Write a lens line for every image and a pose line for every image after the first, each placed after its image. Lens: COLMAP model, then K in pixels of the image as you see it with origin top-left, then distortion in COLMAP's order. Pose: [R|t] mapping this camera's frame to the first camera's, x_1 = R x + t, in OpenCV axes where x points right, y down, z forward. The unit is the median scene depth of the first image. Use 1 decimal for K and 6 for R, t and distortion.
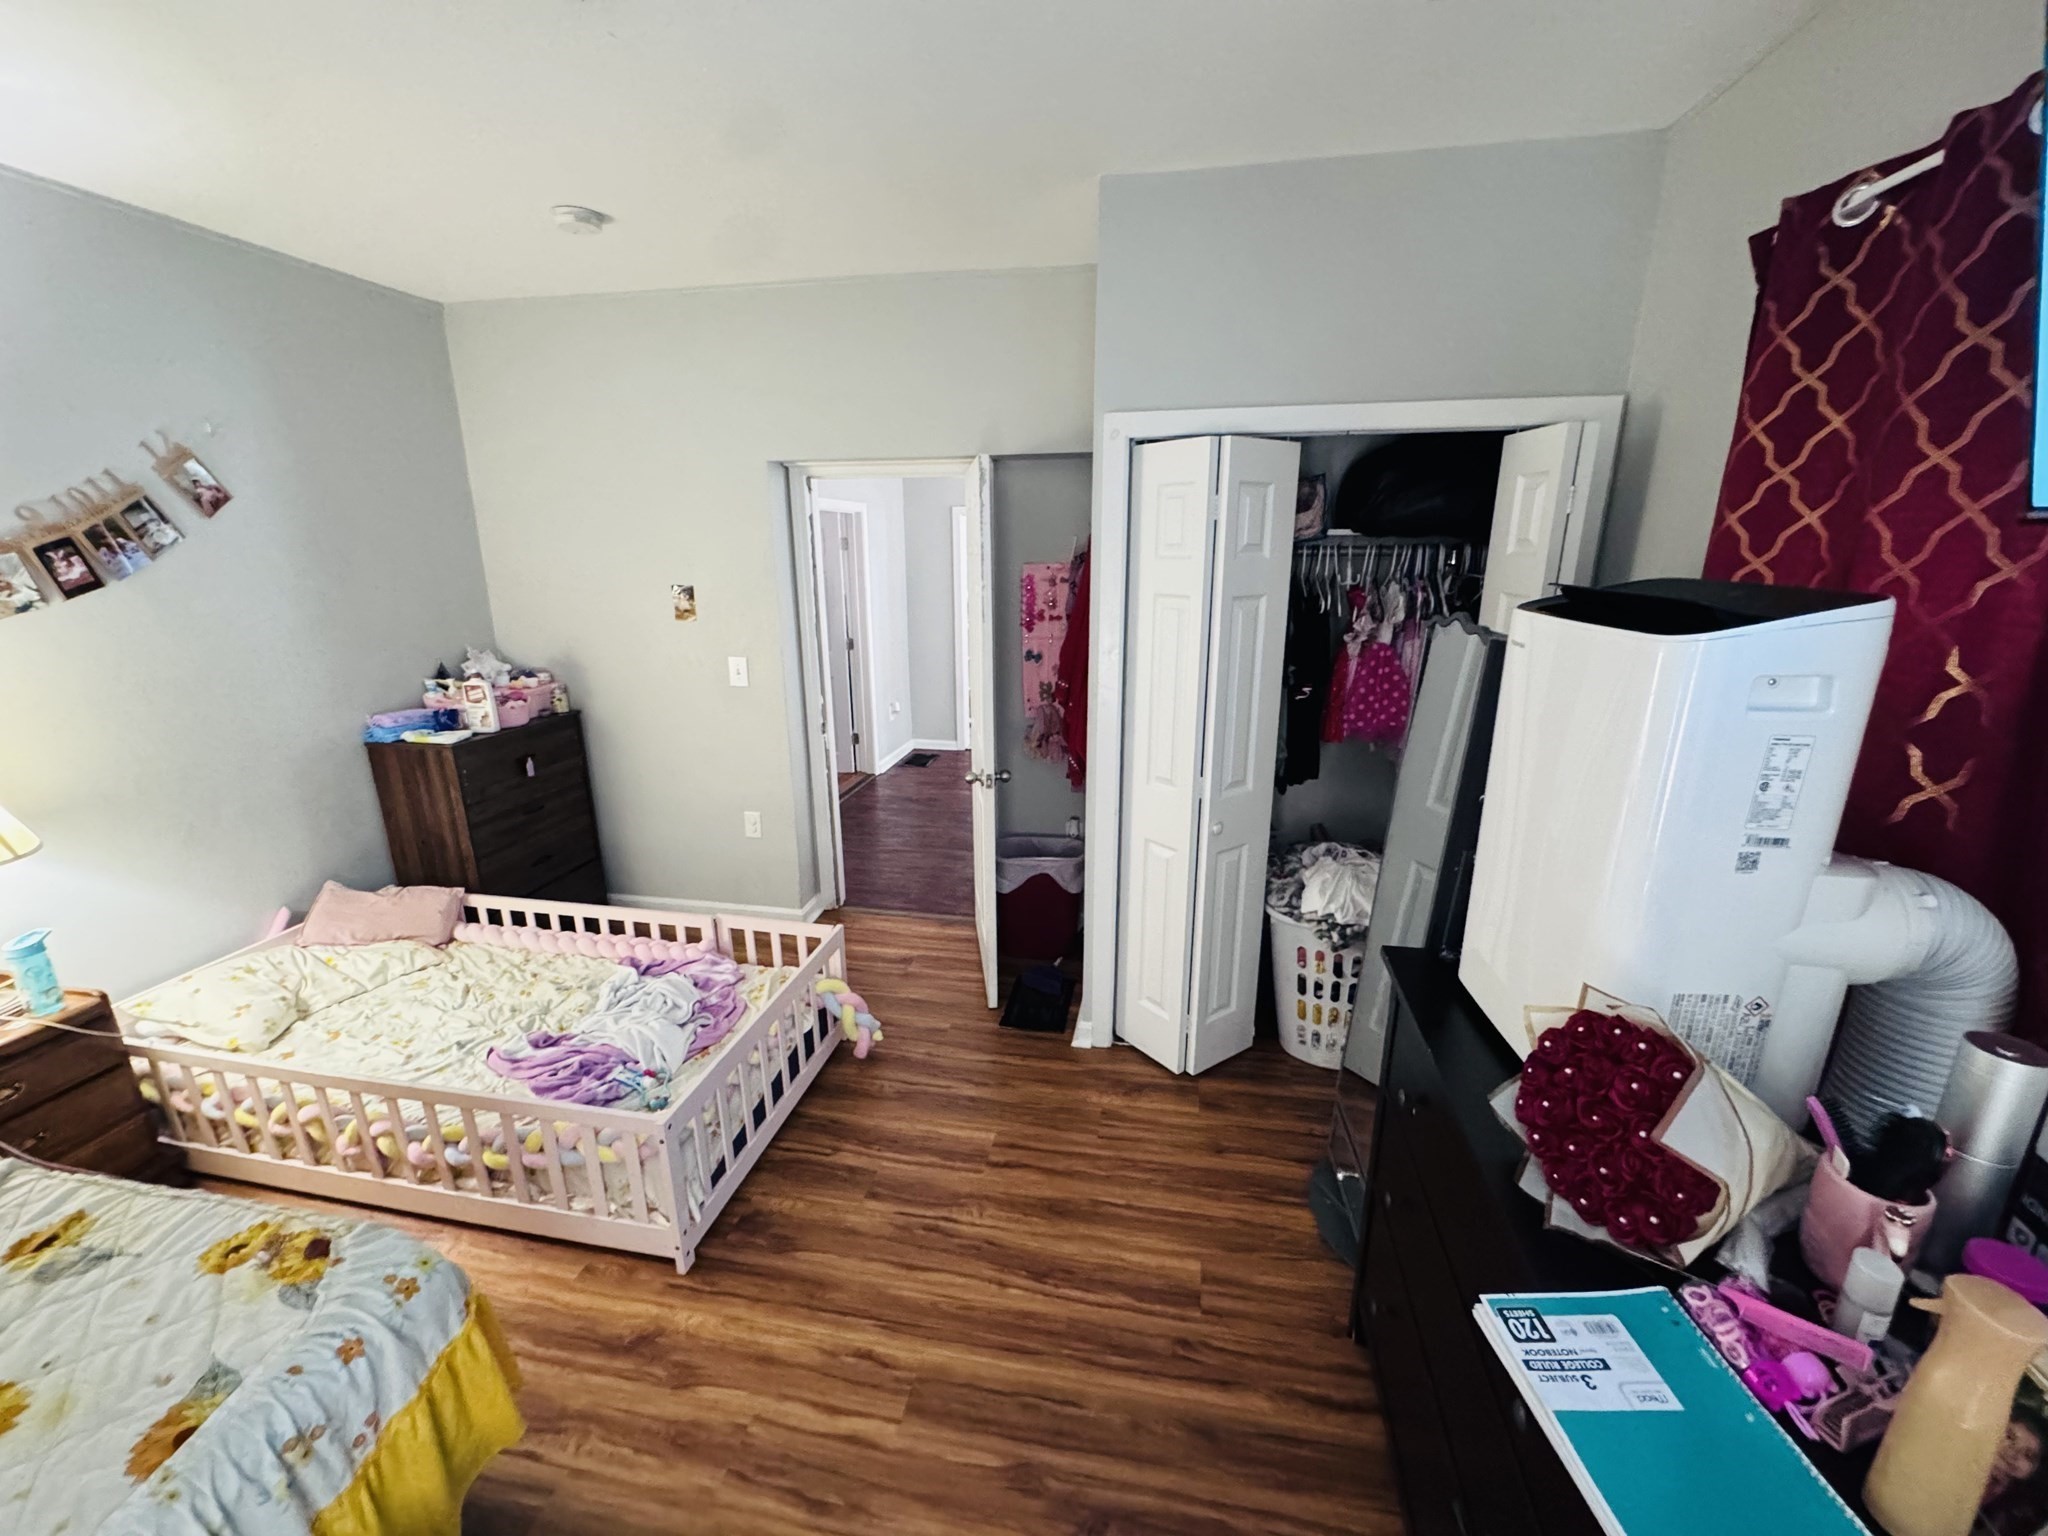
lens RADIAL K [[820.3, 0, 1025.0], [0, 820.3, 772.2], [0, 0, 1]] dist [-0.005447, 0.001131]
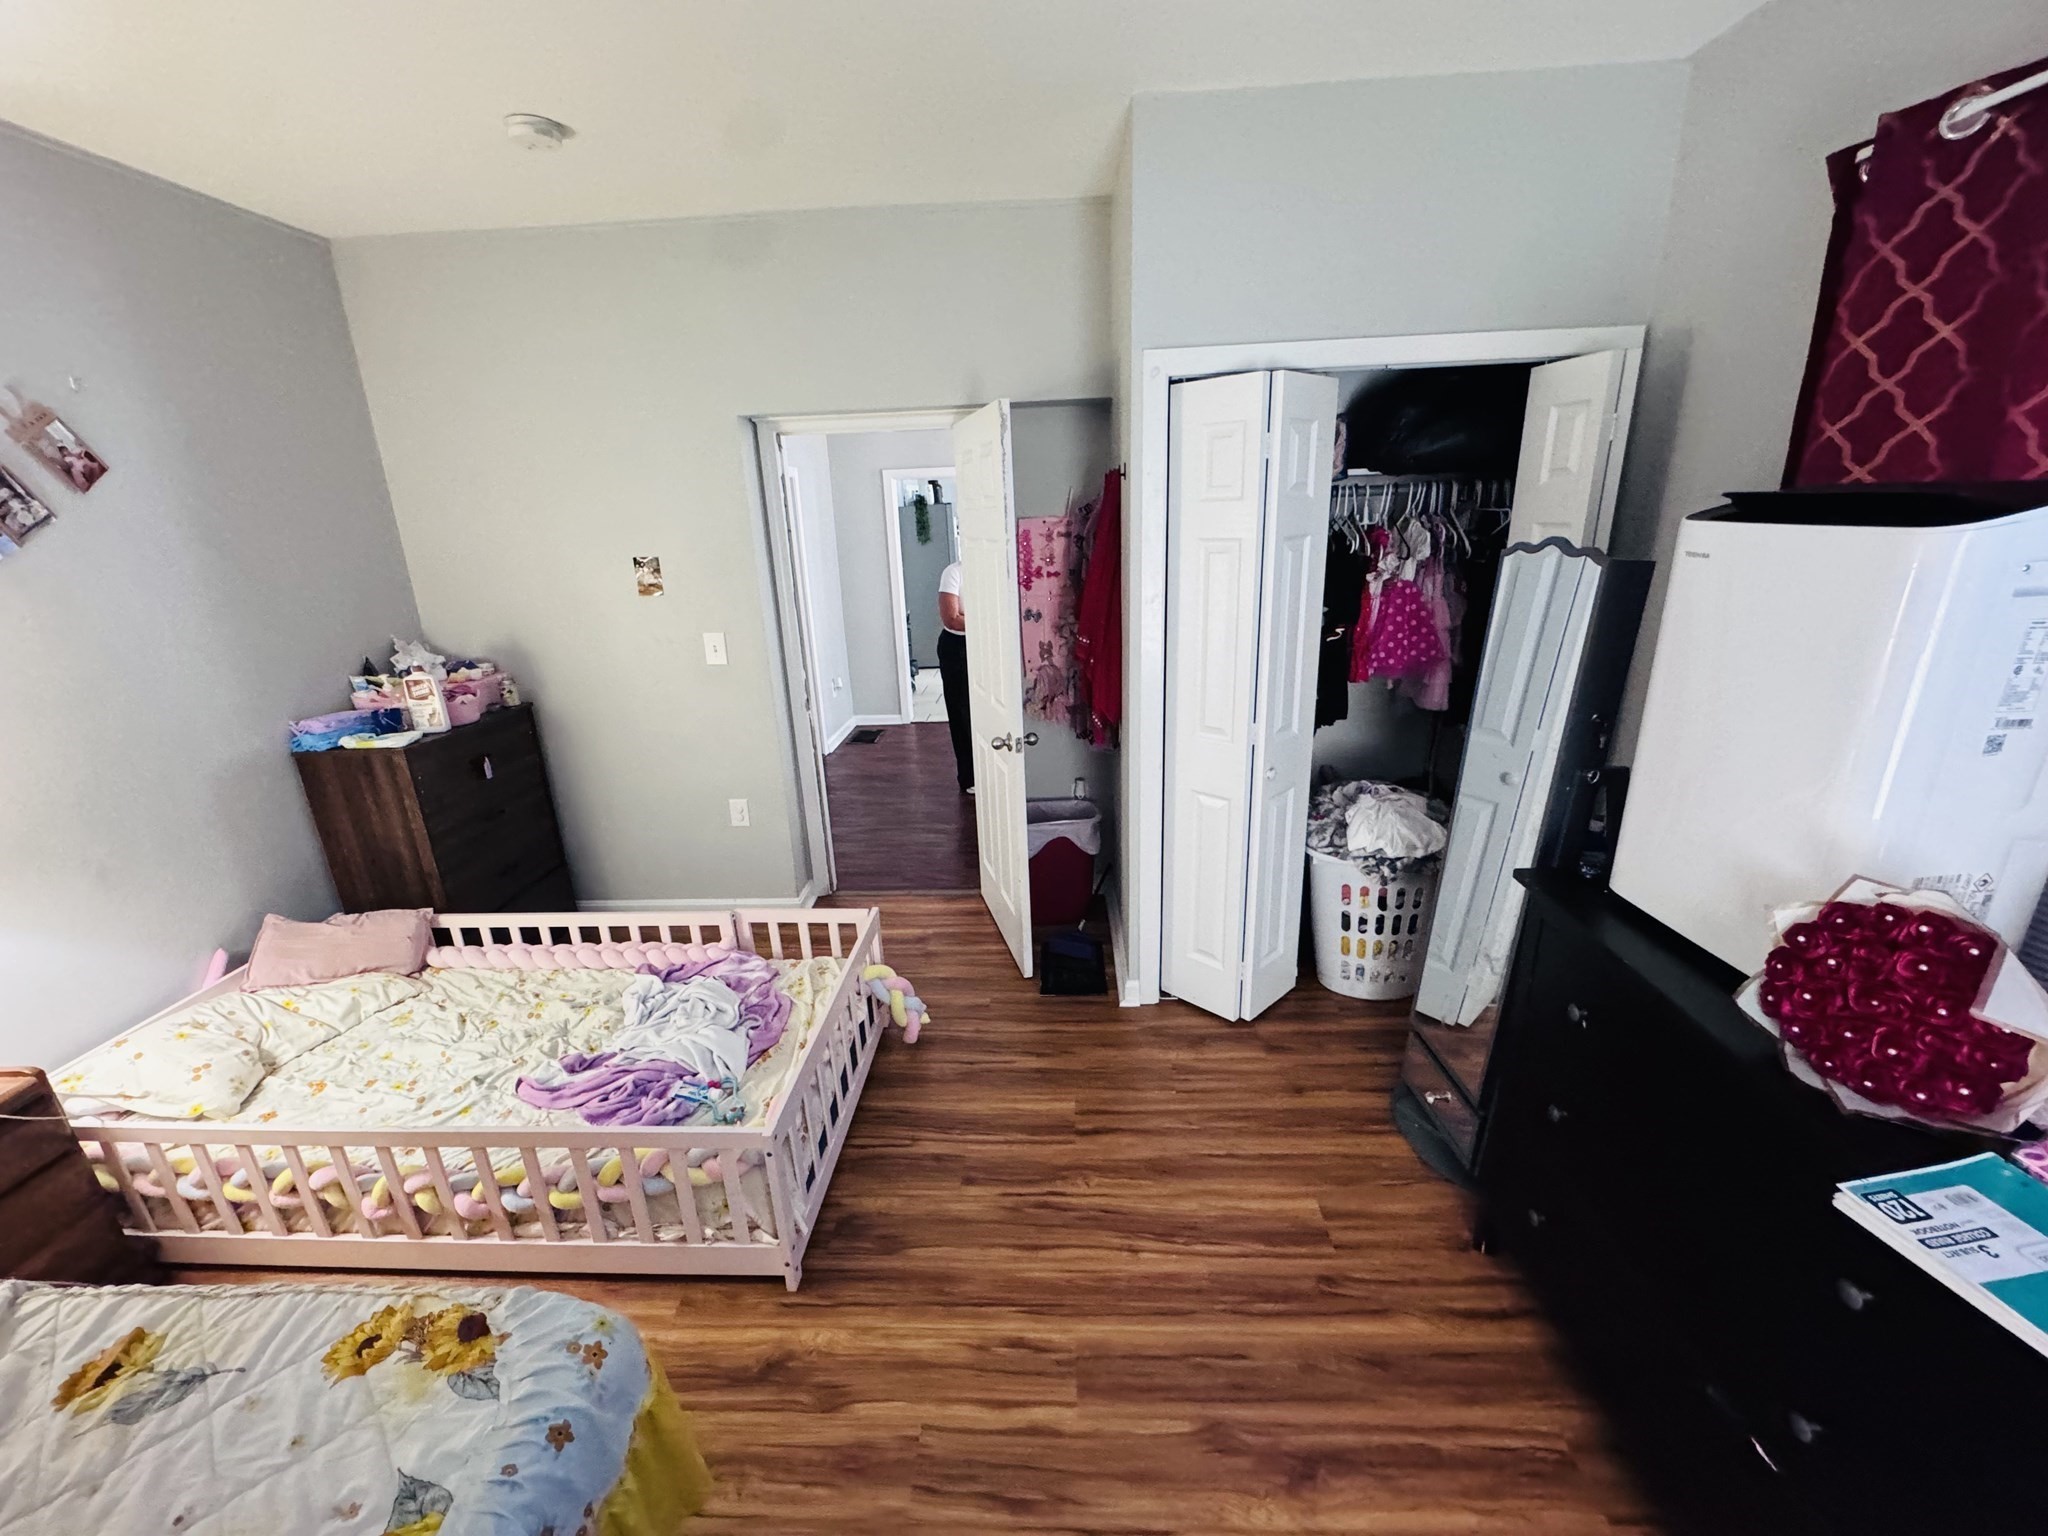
lens RADIAL K [[820.3, 0, 1025.7], [0, 820.3, 771.2], [0, 0, 1]] dist [-0.005447, 0.001131]
pose [[0.989166, -0.075081, 0.126150, -0.202721], [0.070808, 0.996765, 0.038033, 0.007075], [-0.128597, -0.028688, 0.991282, 0.053953]]
